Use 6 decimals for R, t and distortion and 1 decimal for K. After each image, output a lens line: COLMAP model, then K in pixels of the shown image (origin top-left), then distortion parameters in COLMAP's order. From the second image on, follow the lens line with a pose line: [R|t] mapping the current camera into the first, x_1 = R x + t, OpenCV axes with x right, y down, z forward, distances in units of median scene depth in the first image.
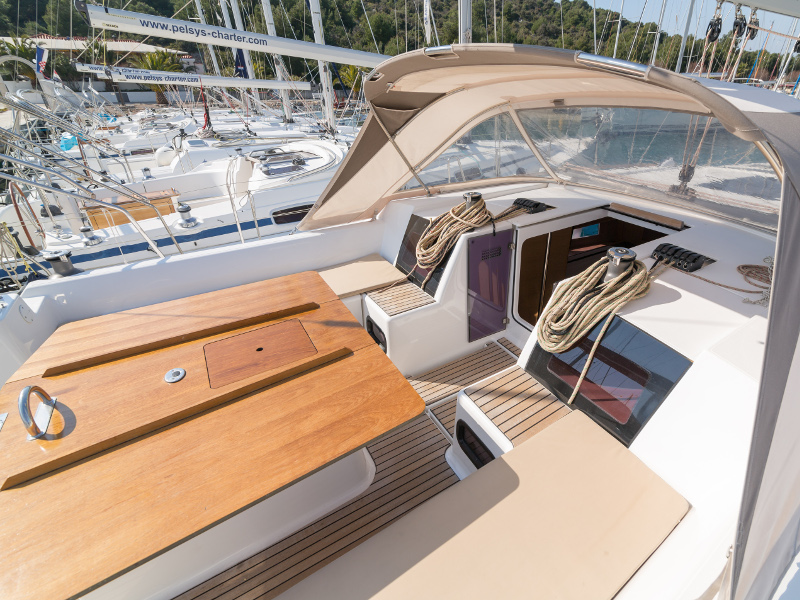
lens RADIAL K [[406.1, 0, 451.1], [0, 406.1, 297.3], [0, 0, 1]] dist [0.002072, -0.001413]
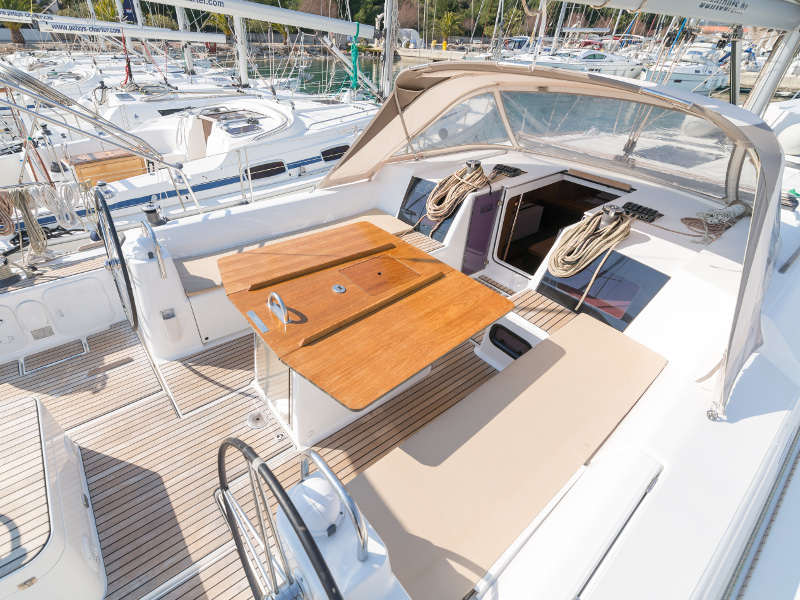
lens RADIAL K [[409.3, 0, 345.0], [0, 409.3, 295.5], [0, 0, 1]] dist [0.003148, -0.000853]
pose [[0.998043, -0.006761, 0.062157, -0.434676], [0.000633, 0.995179, 0.098078, 0.038909], [-0.062521, -0.097847, 0.993236, -0.297171]]
